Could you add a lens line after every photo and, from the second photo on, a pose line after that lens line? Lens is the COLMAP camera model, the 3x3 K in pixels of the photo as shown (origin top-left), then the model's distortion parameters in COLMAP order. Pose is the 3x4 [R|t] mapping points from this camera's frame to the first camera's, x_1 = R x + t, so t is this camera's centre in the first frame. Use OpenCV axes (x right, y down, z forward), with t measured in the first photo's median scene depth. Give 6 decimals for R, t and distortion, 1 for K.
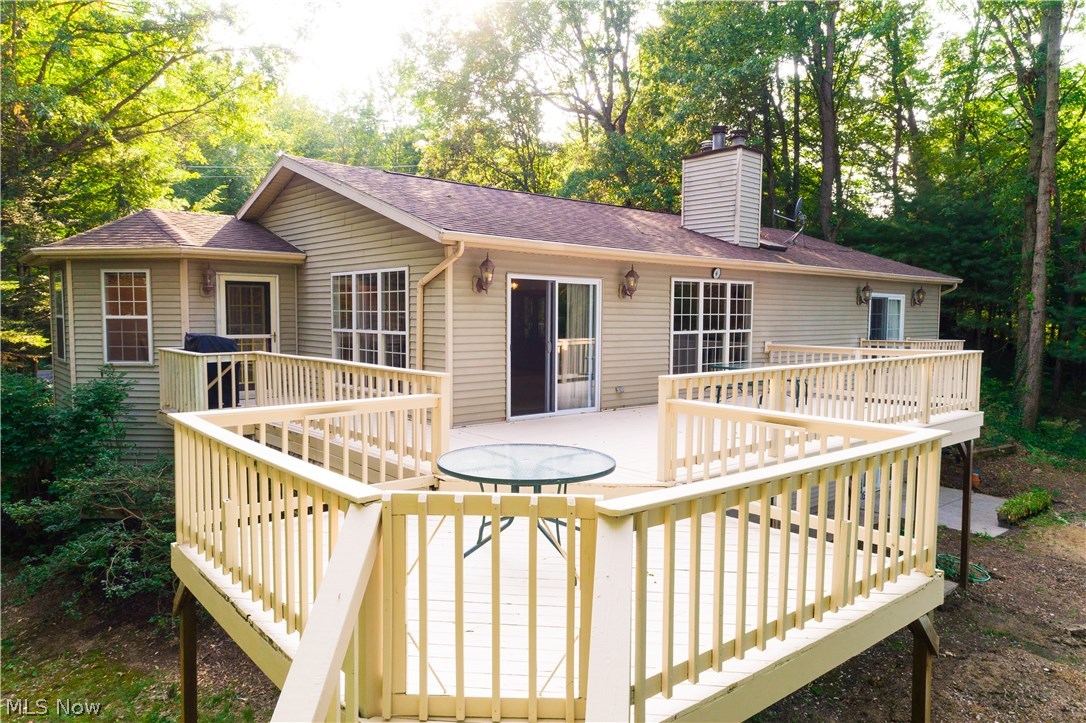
lens RADIAL K [[727.8, 0, 543.0], [0, 727.8, 361.5], [0, 0, 1]] dist [0.028336, -0.000125]
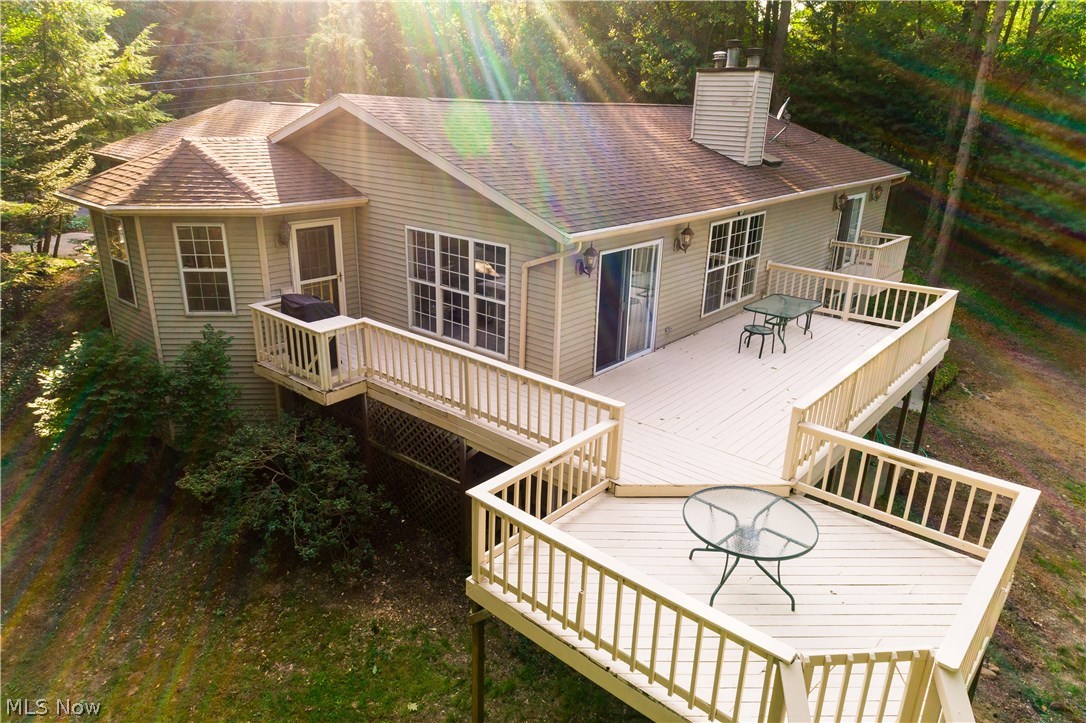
lens RADIAL K [[713.4, 0, 543.0], [0, 713.4, 361.5], [0, 0, 1]] dist [0.004667, 0.033549]
pose [[0.988454, -0.033420, 0.147791, -0.250557], [-0.009511, 0.959765, 0.280644, -0.220688], [-0.151224, -0.278810, 0.948365, -0.052771]]
